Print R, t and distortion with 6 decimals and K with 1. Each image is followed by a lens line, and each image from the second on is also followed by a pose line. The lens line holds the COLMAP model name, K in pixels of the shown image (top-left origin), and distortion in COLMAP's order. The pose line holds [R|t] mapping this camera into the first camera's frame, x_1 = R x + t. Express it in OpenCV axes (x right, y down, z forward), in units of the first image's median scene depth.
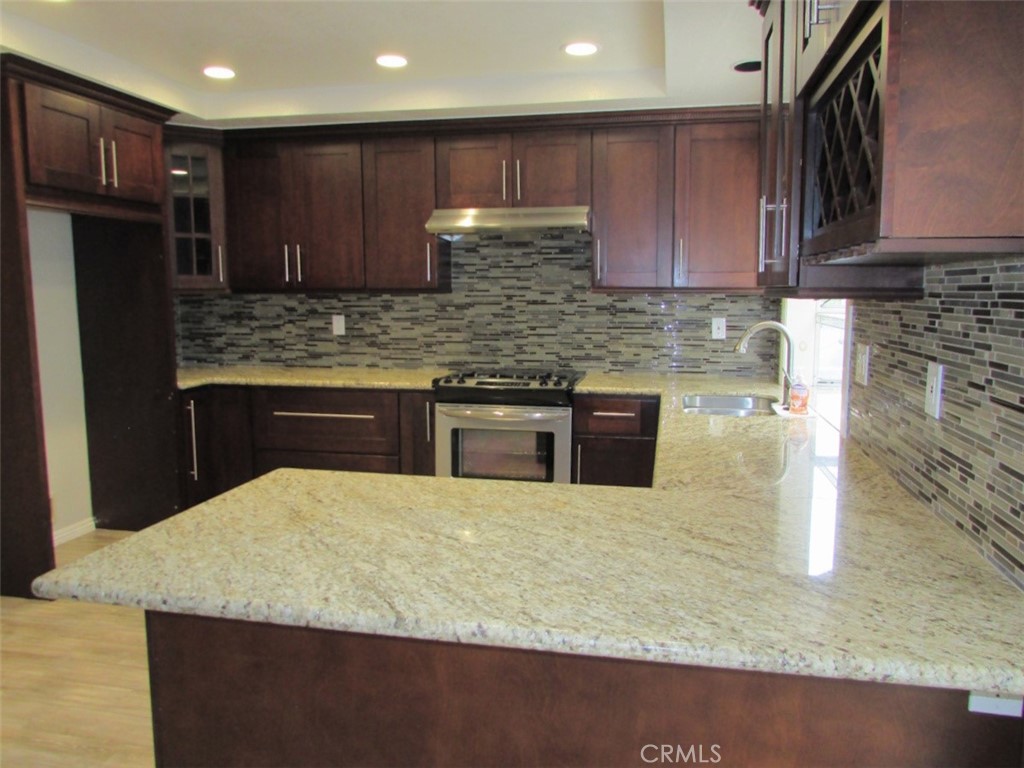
lens RADIAL K [[765.5, 0, 513.5], [0, 765.5, 384.5], [0, 0, 1]] dist [-0.012841, -0.000836]
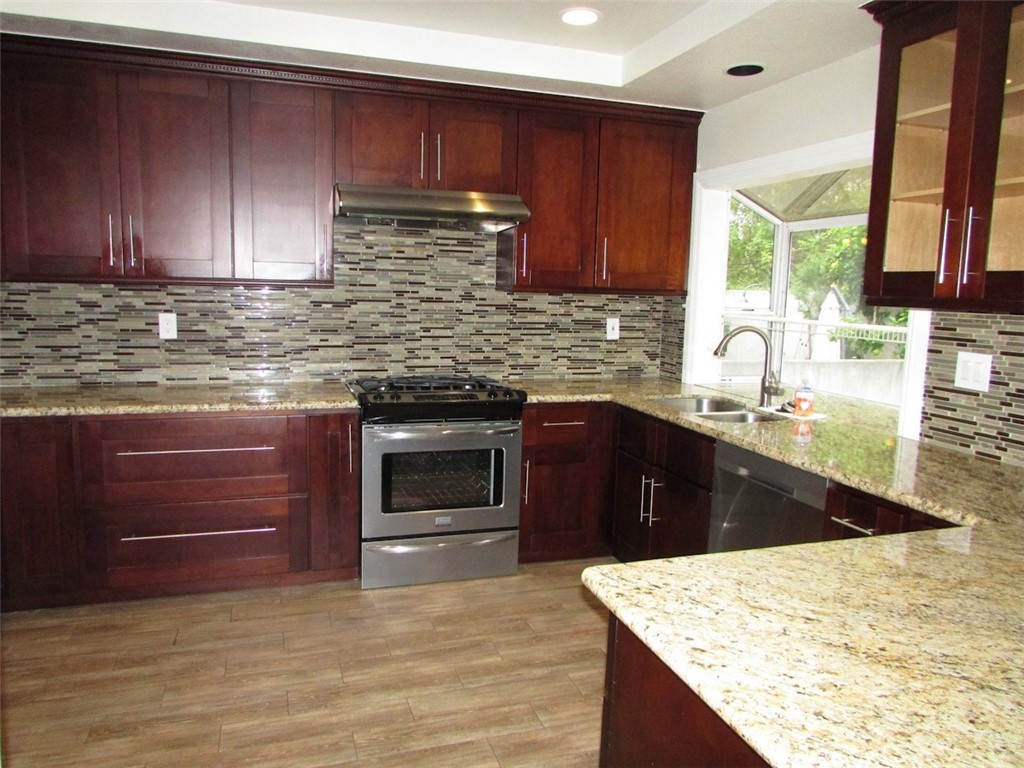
lens RADIAL K [[728.8, 0, 510.4], [0, 728.8, 379.4], [0, 0, 1]] dist [-0.019206, -0.001165]
pose [[0.869007, -0.039967, 0.493182, -0.304848], [0.034754, 0.999201, 0.019736, -0.029628], [-0.493577, -0.000011, 0.869702, 0.228350]]
